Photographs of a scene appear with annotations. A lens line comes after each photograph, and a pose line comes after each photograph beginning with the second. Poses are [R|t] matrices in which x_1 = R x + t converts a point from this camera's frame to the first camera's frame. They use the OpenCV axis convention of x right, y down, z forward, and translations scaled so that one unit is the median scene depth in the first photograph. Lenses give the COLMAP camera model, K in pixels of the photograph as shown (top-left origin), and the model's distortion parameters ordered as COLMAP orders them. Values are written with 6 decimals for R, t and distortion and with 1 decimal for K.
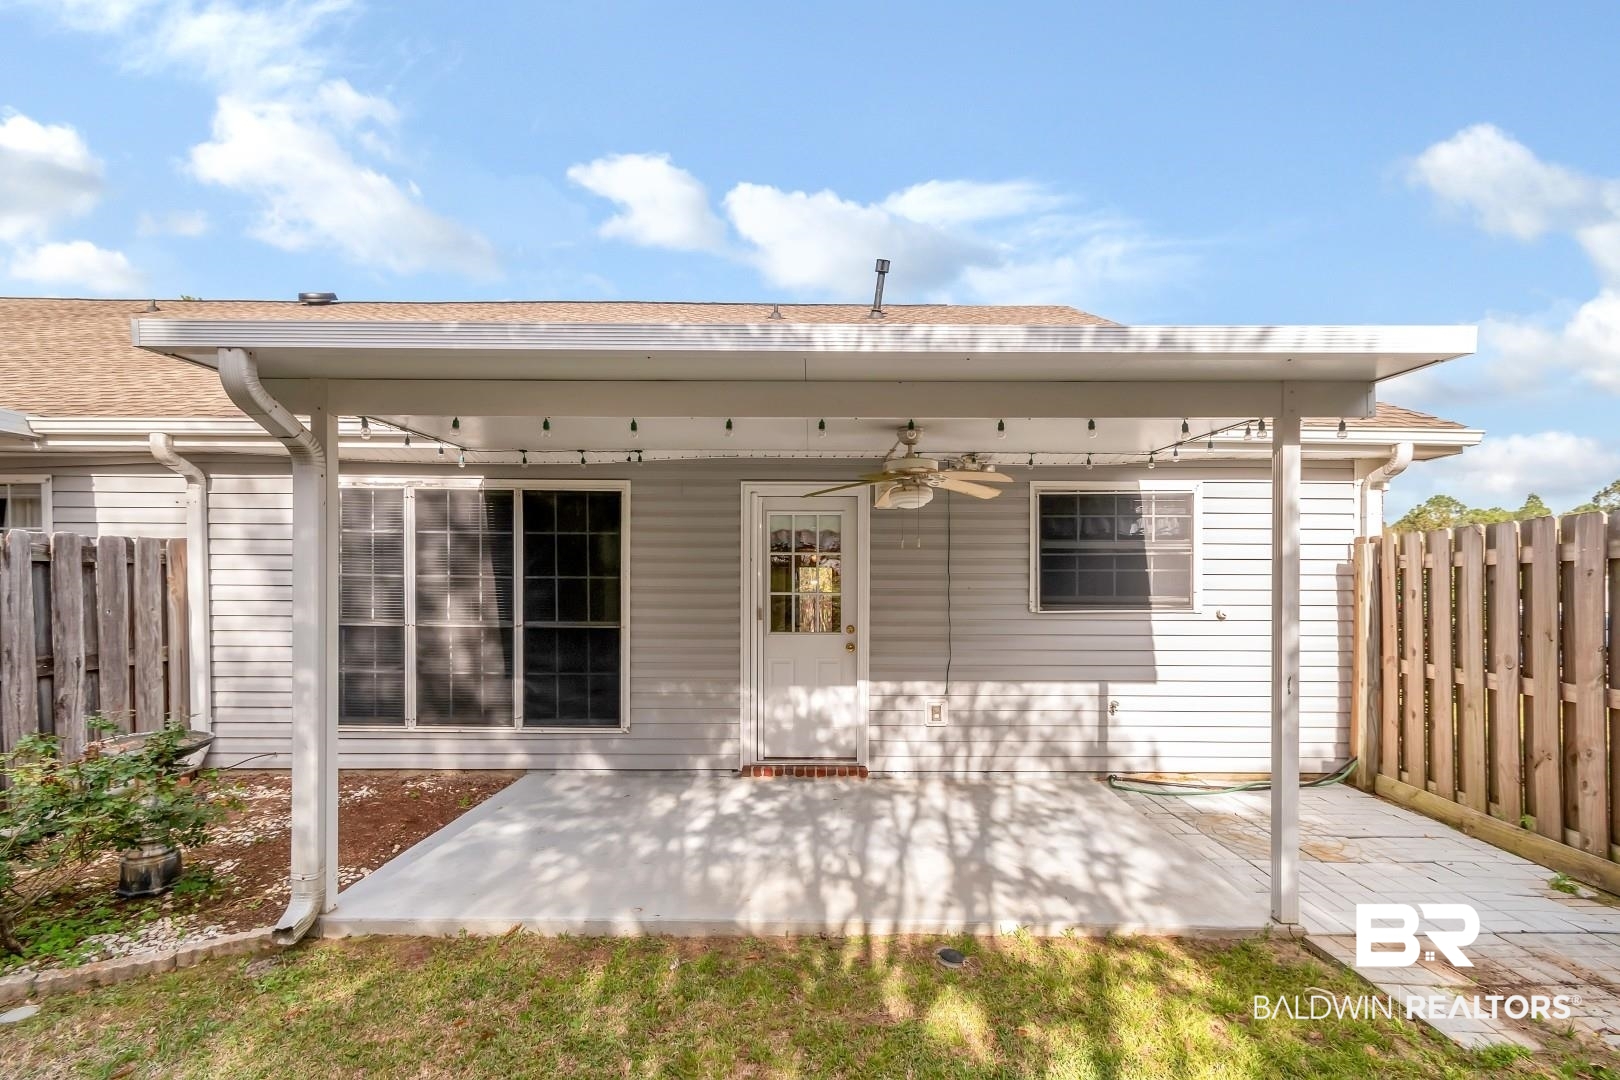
lens RADIAL K [[729.6, 0, 810.0], [0, 729.6, 587.2], [0, 0, 1]] dist [0.000994, -0.000307]
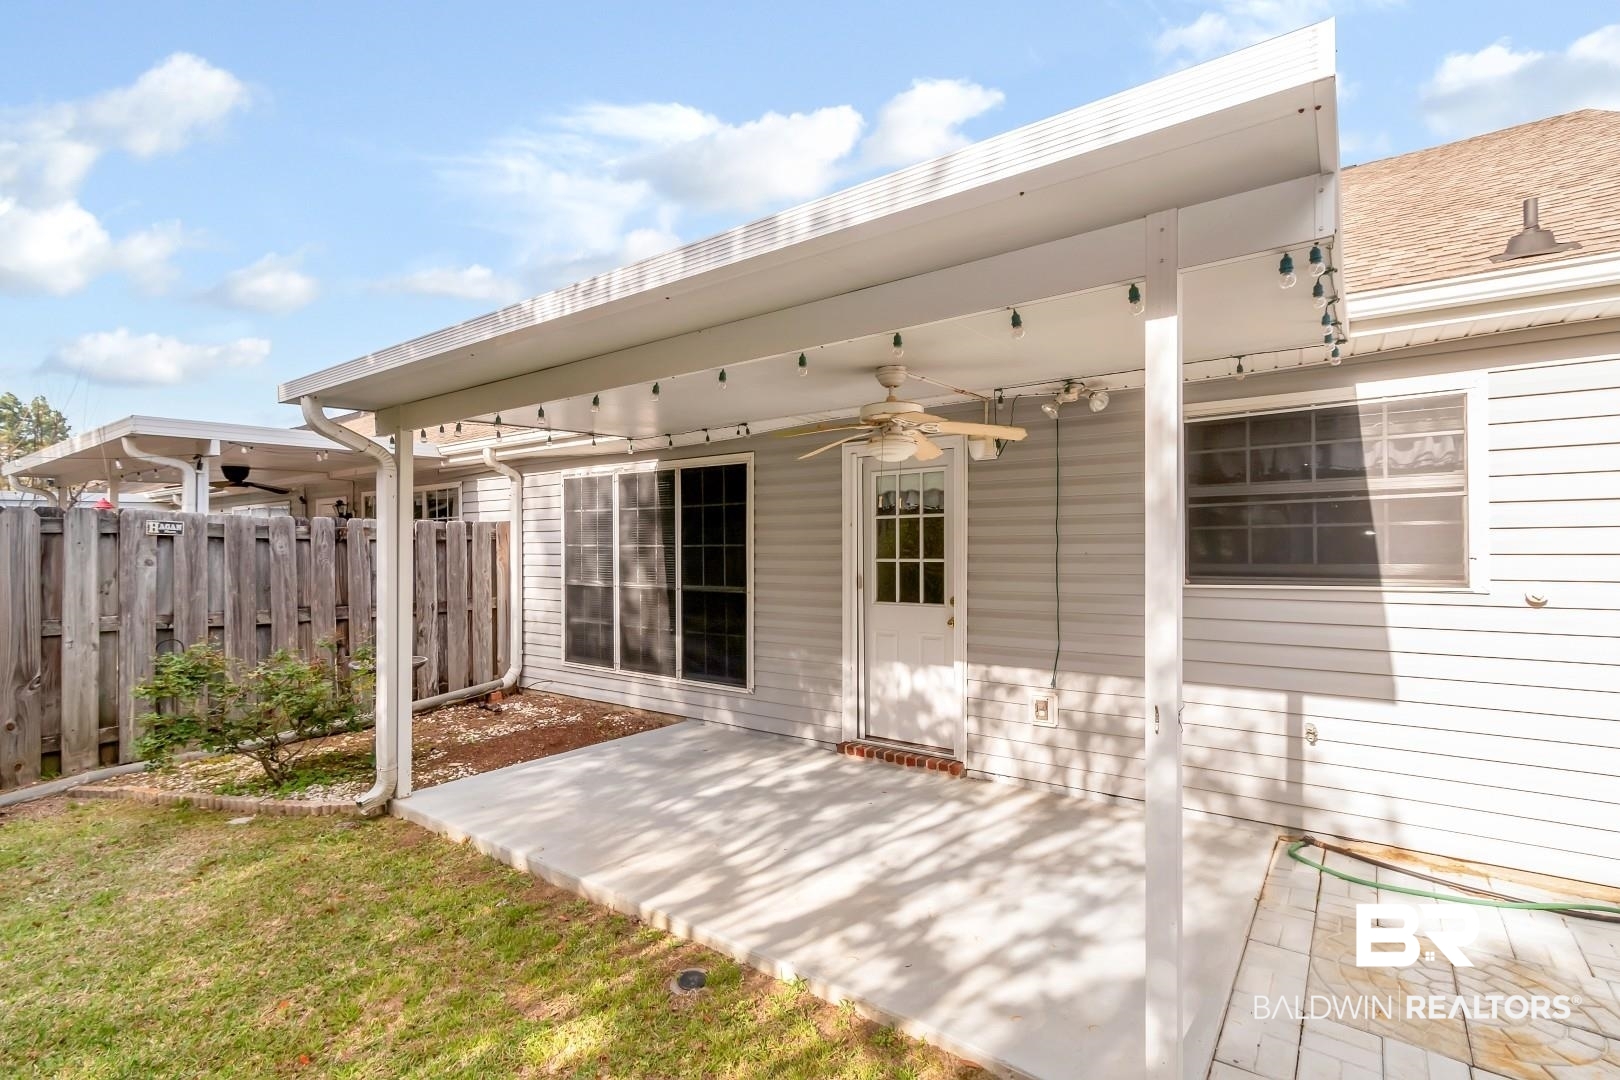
lens RADIAL K [[736.5, 0, 810.0], [0, 736.5, 540.0], [0, 0, 1]] dist [-0.001106, -0.000119]
pose [[0.809198, -0.016095, -0.587316, 0.441971], [0.008909, 0.999846, -0.015126, -0.003767], [0.587469, 0.007007, 0.809217, 0.196054]]
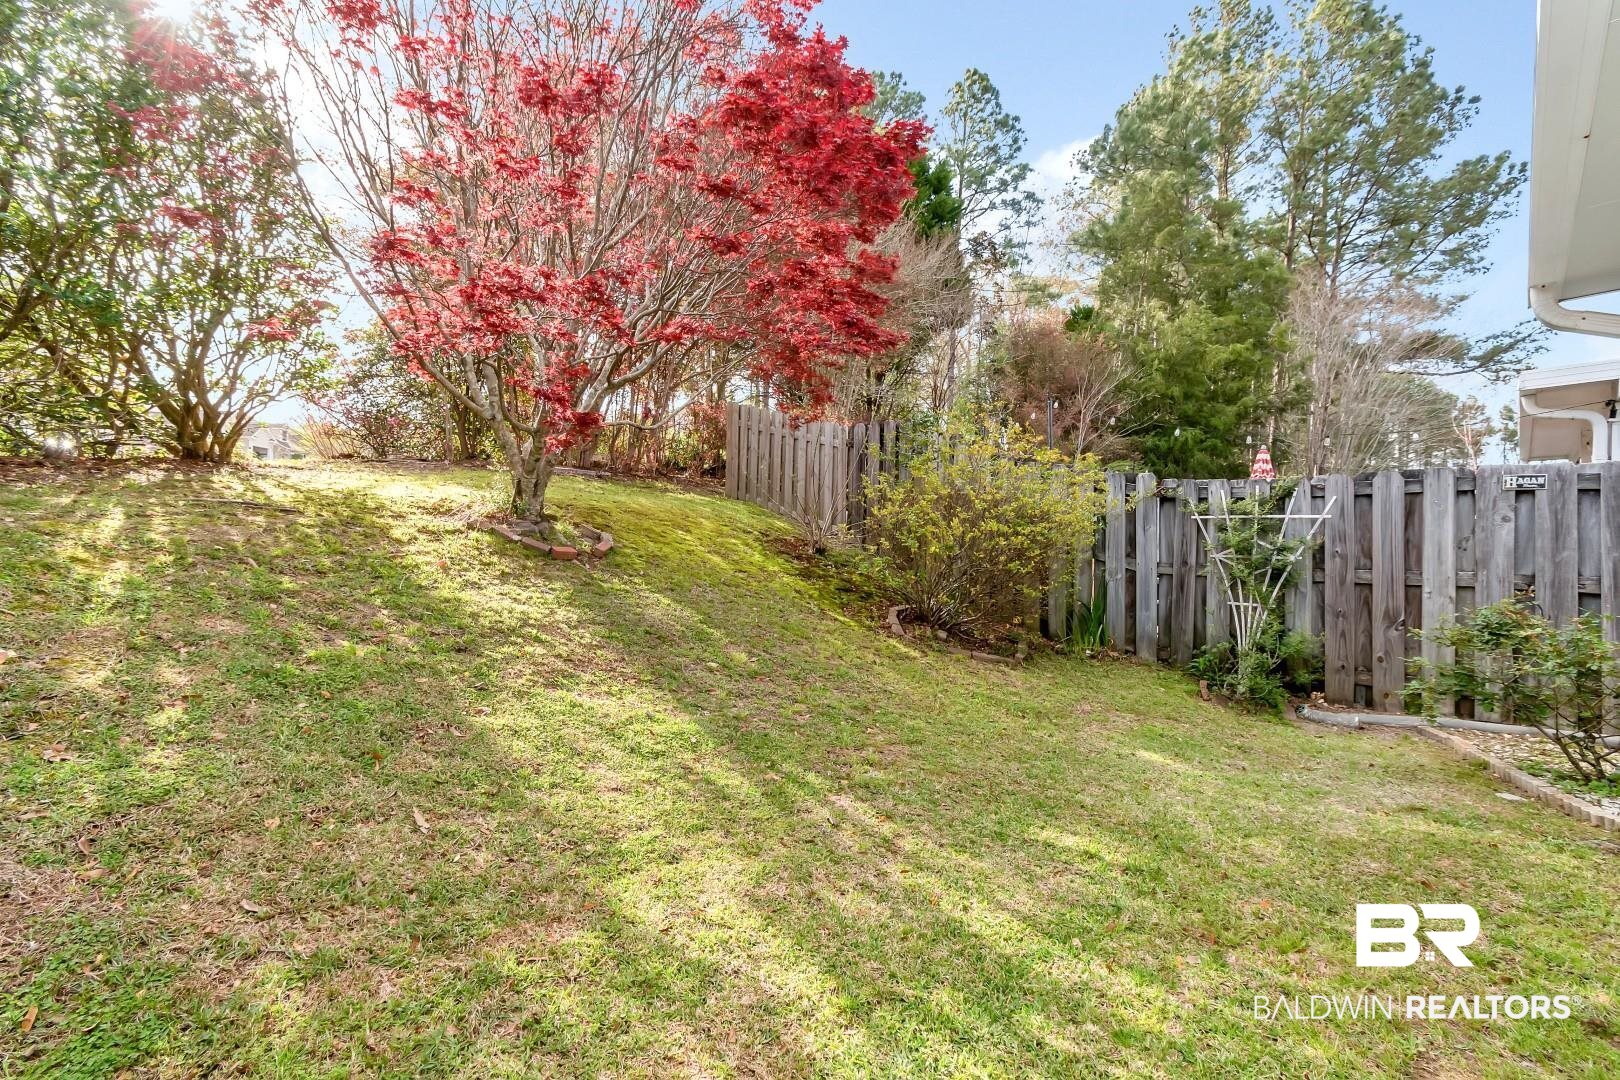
lens RADIAL K [[718.6, 0, 817.2], [0, 718.6, 542.3], [0, 0, 1]] dist [0.000628, -0.000508]
pose [[-0.701956, -0.021773, -0.711888, 0.422859], [-0.015324, 0.999763, -0.015468, 0.061551], [0.712056, 0.000052, -0.702123, 0.492636]]
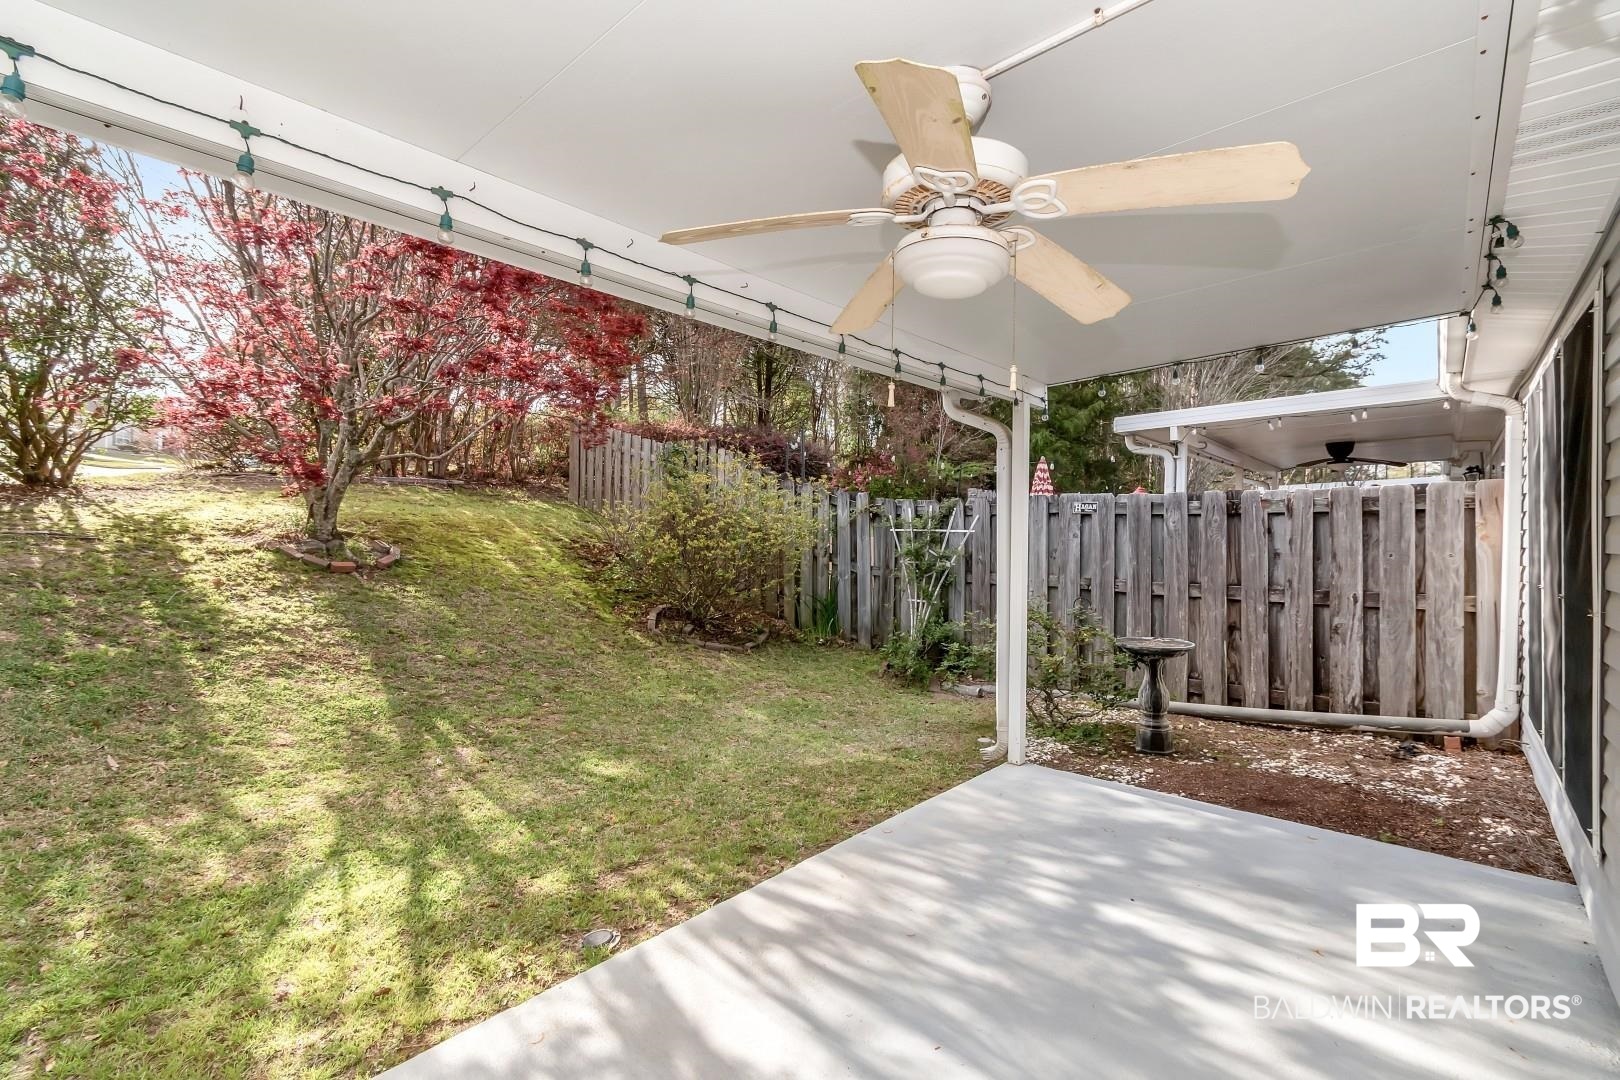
lens RADIAL K [[726.2, 0, 810.1], [0, 726.2, 519.5], [0, 0, 1]] dist [0.000625, -0.000361]
pose [[-0.655792, -0.027148, -0.754453, 0.369792], [-0.007556, 0.999539, -0.029400, 0.016330], [0.754904, -0.013580, -0.655695, 0.944128]]
